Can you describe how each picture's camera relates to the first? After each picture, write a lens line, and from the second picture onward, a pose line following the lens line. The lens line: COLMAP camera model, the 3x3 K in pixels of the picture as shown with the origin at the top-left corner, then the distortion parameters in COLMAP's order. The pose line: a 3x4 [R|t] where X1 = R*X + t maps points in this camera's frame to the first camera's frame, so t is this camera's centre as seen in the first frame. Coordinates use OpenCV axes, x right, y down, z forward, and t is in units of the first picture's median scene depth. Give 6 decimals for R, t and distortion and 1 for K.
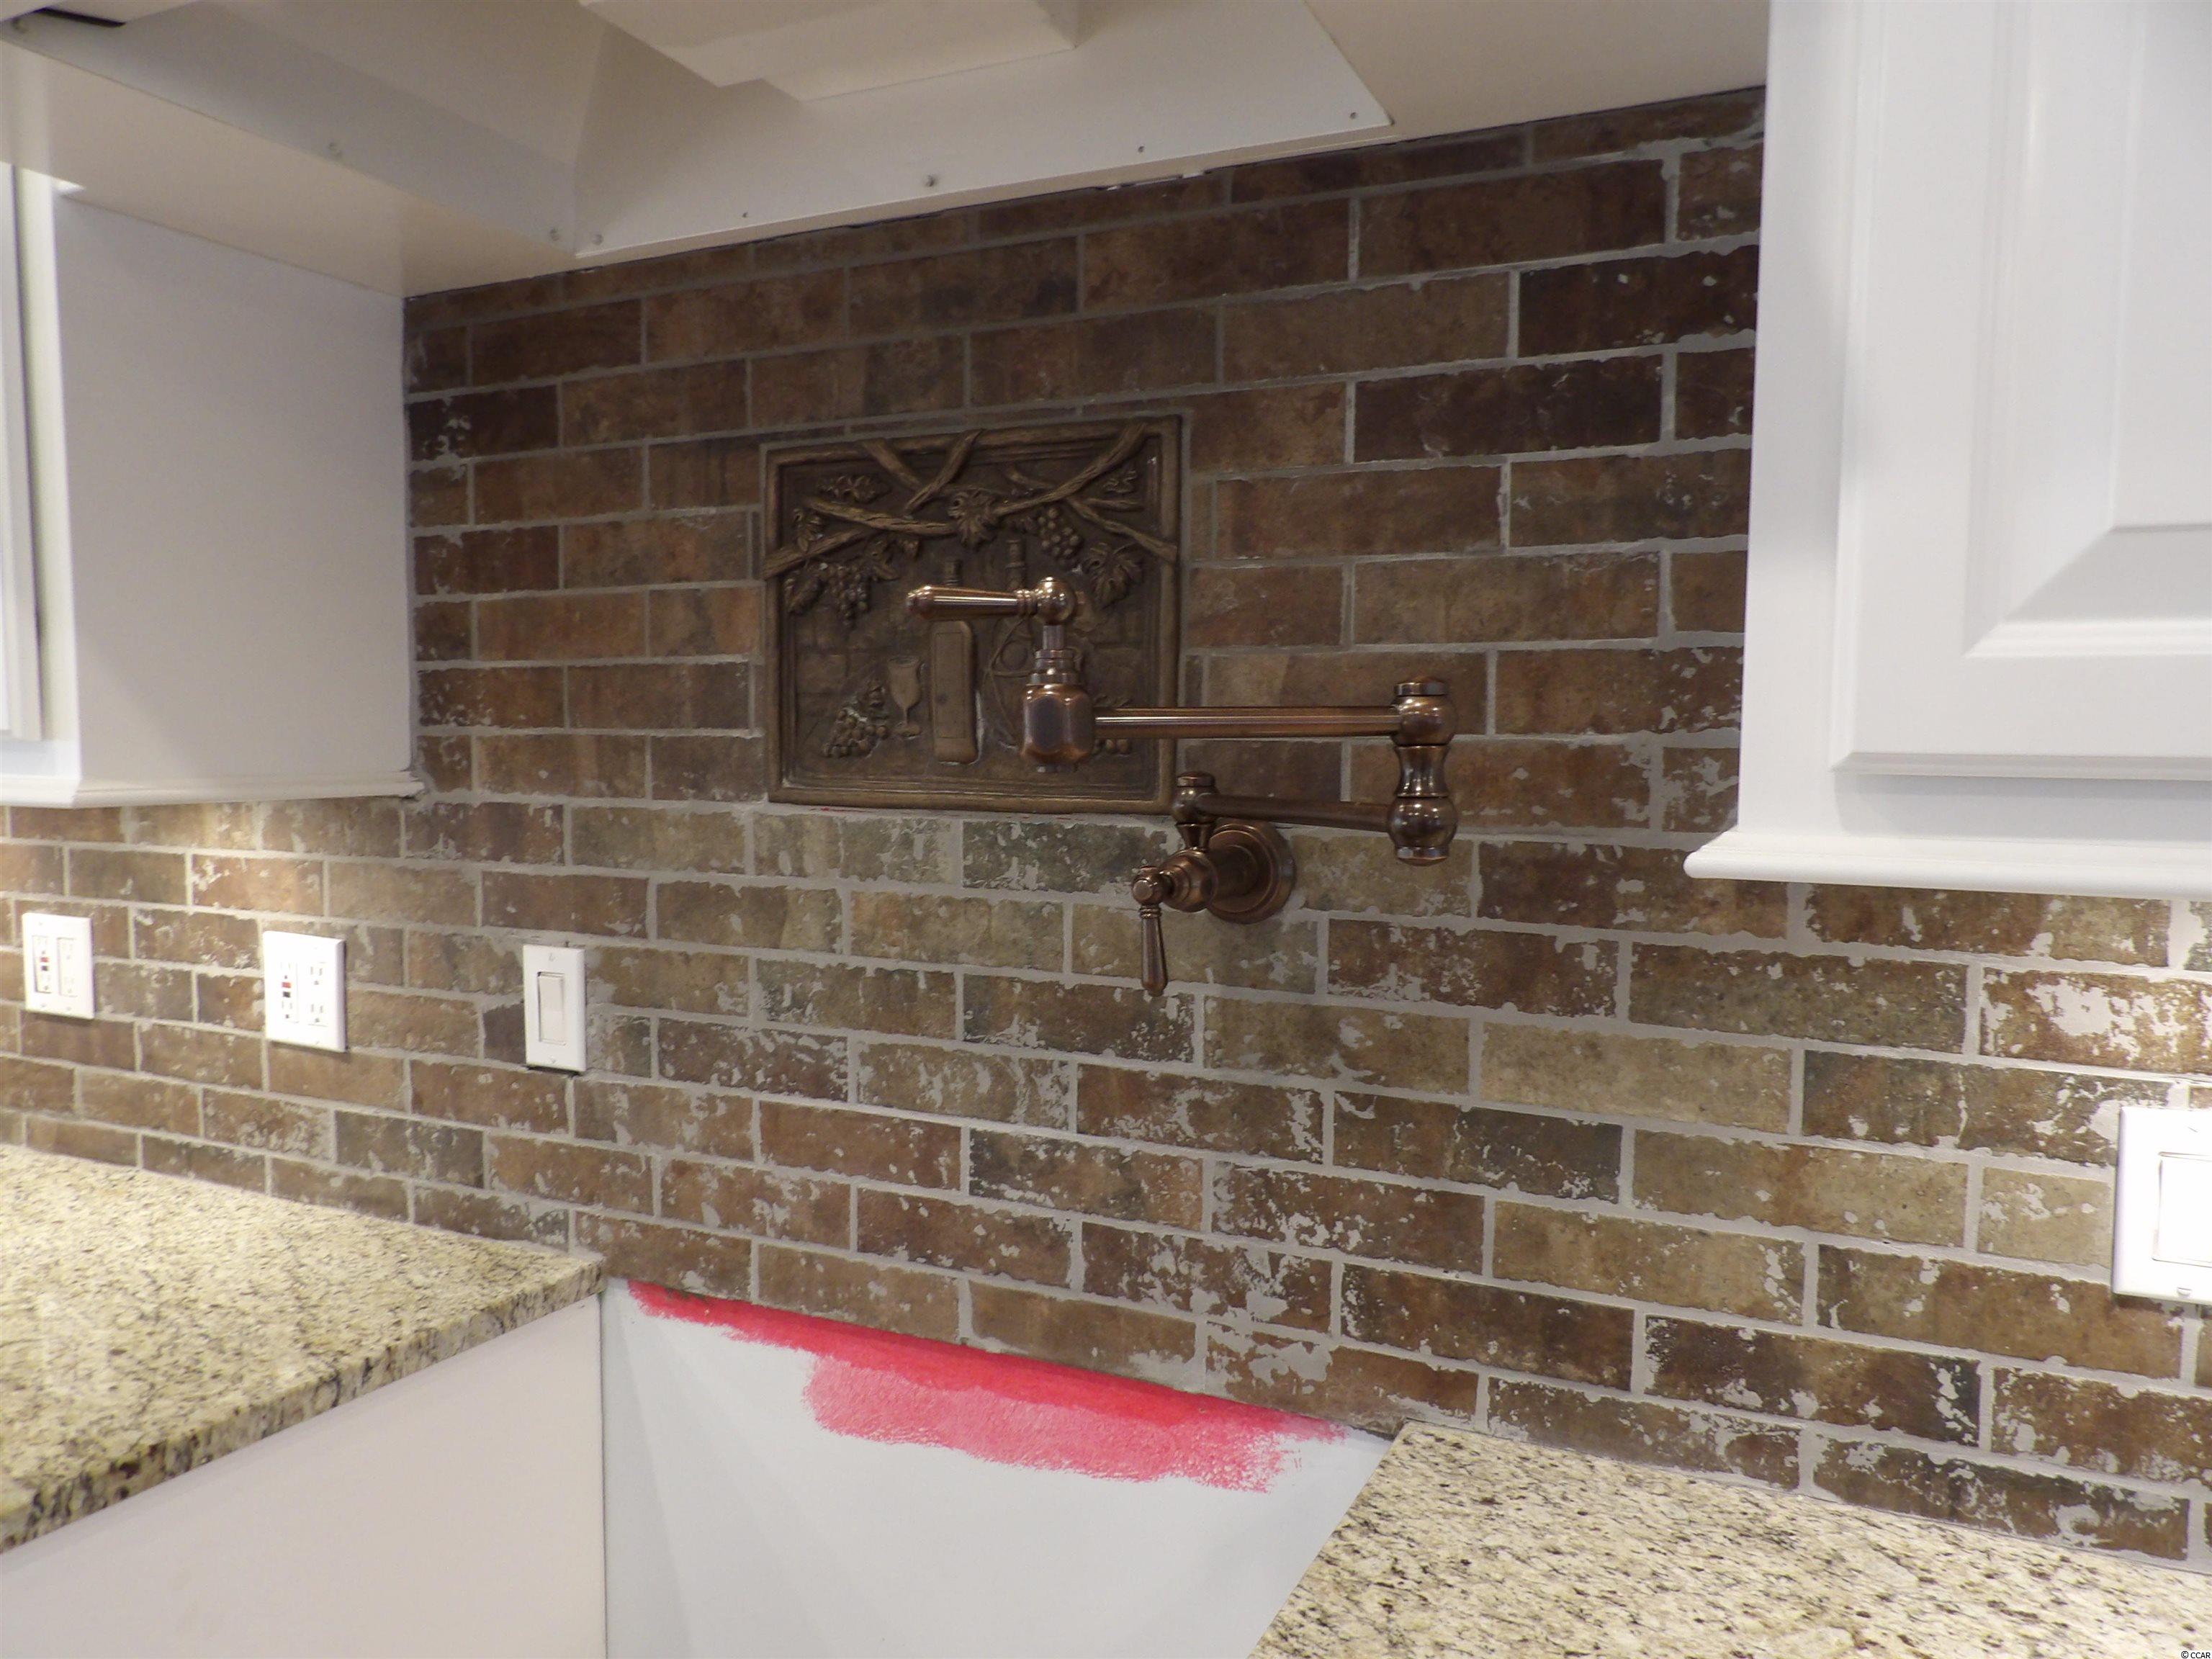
lens RADIAL K [[1589.2, 0, 1103.0], [0, 1589.2, 852.9], [0, 0, 1]] dist [-0.035147, 0.041287]
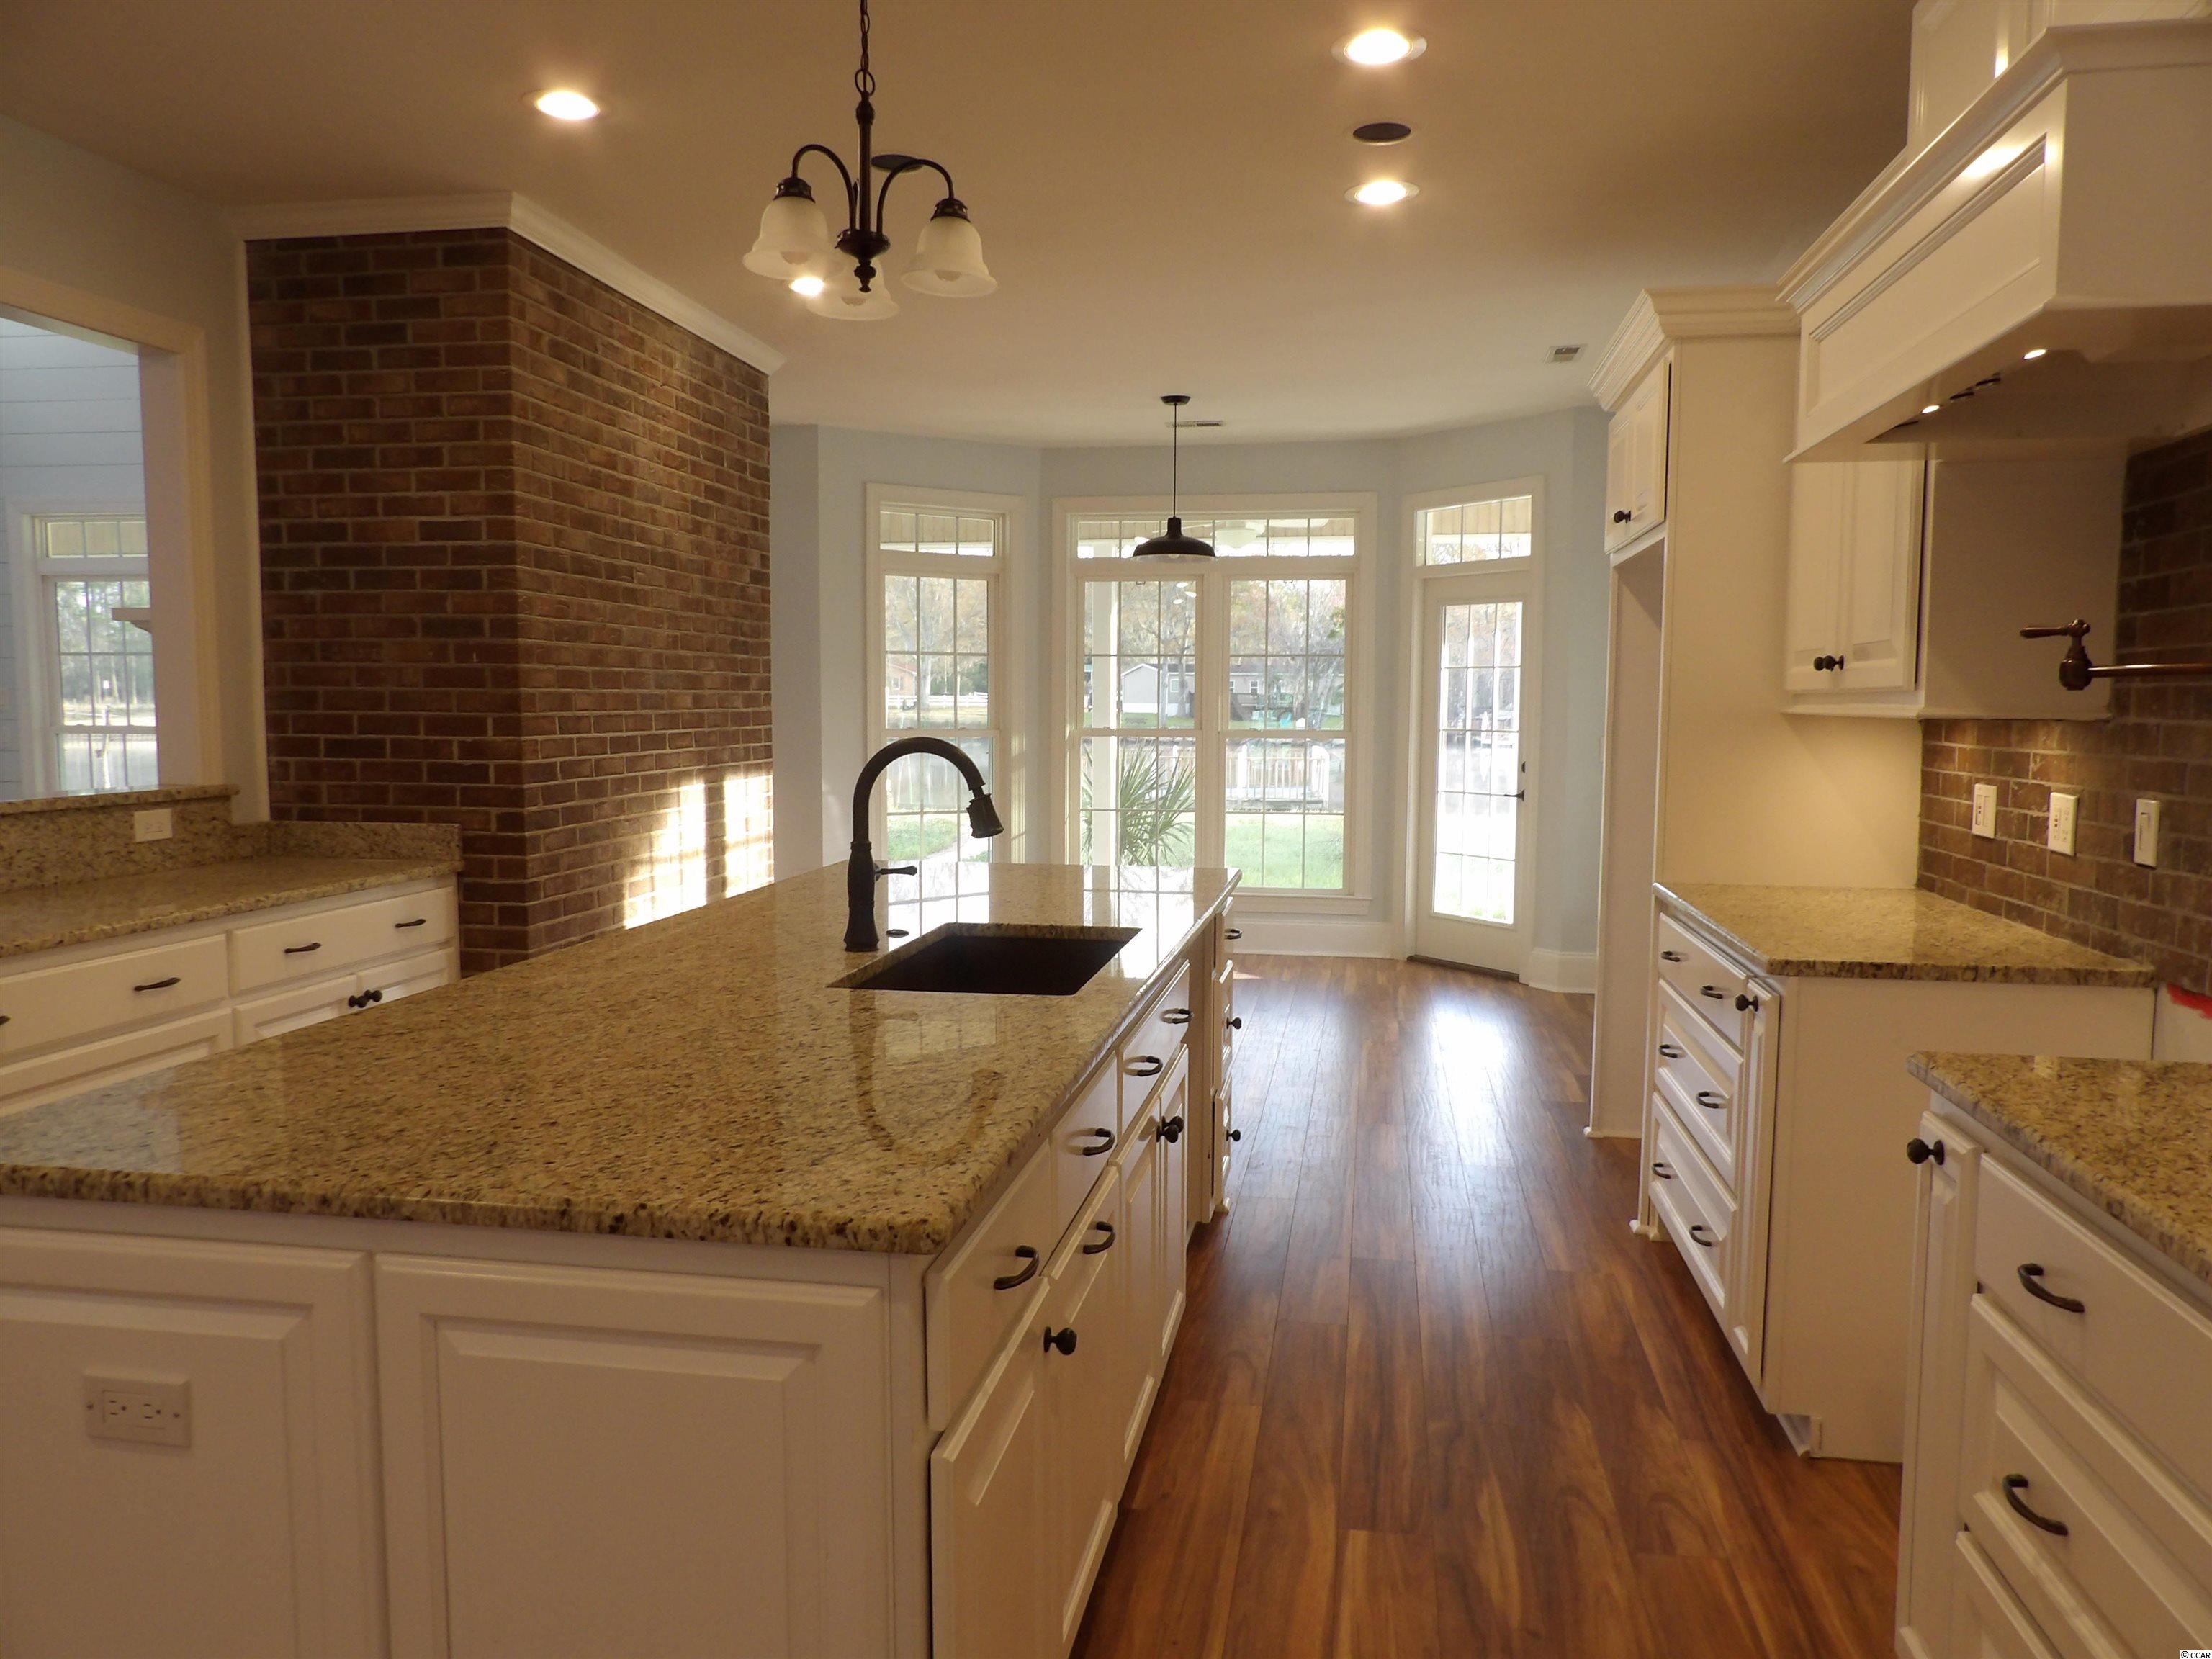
lens RADIAL K [[1589.2, 0, 1102.4], [0, 1589.2, 848.1], [0, 0, 1]] dist [-0.035147, 0.041287]
pose [[0.268902, 0.082813, -0.959601, 1.216173], [-0.073480, 0.995157, 0.065290, 0.092985], [0.960361, 0.052955, 0.273685, -0.762408]]
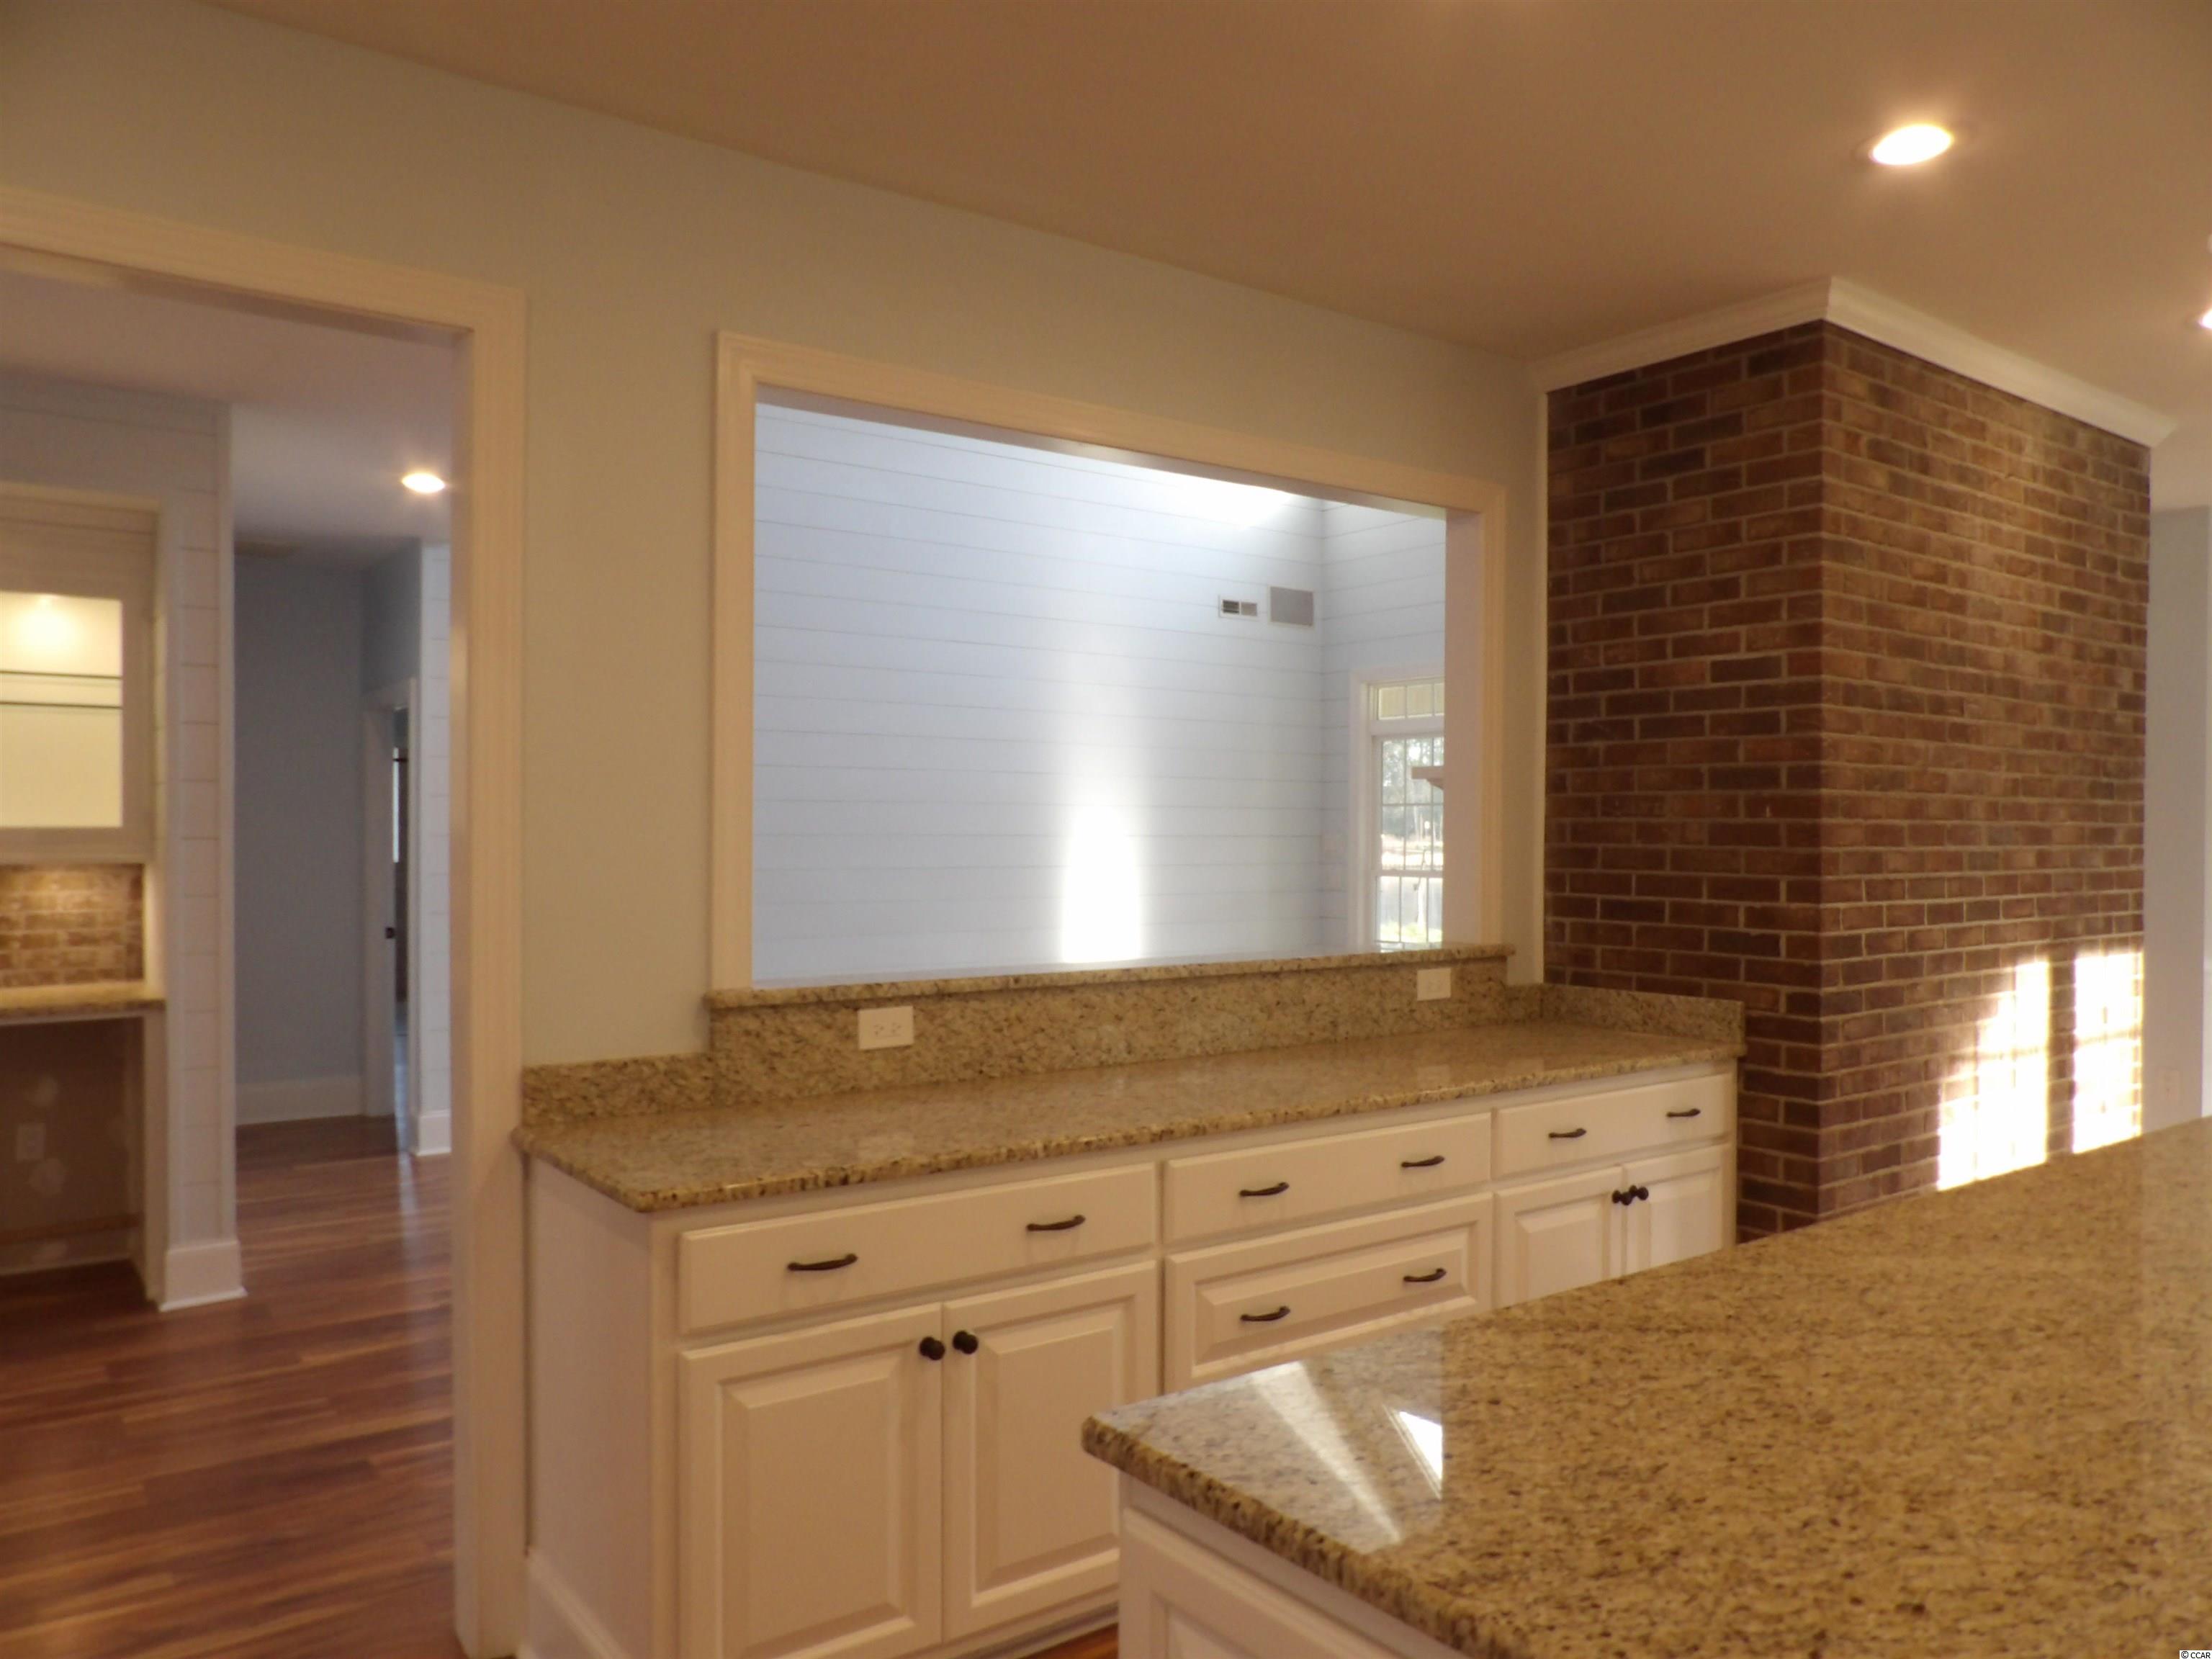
lens RADIAL K [[1589.2, 0, 1105.3], [0, 1589.2, 845.7], [0, 0, 1]] dist [-0.035147, 0.041287]
pose [[-0.469900, -0.002587, -0.882716, 0.771138], [-0.073393, 0.996648, 0.036149, 0.055663], [0.879663, 0.081771, -0.468515, -0.845273]]
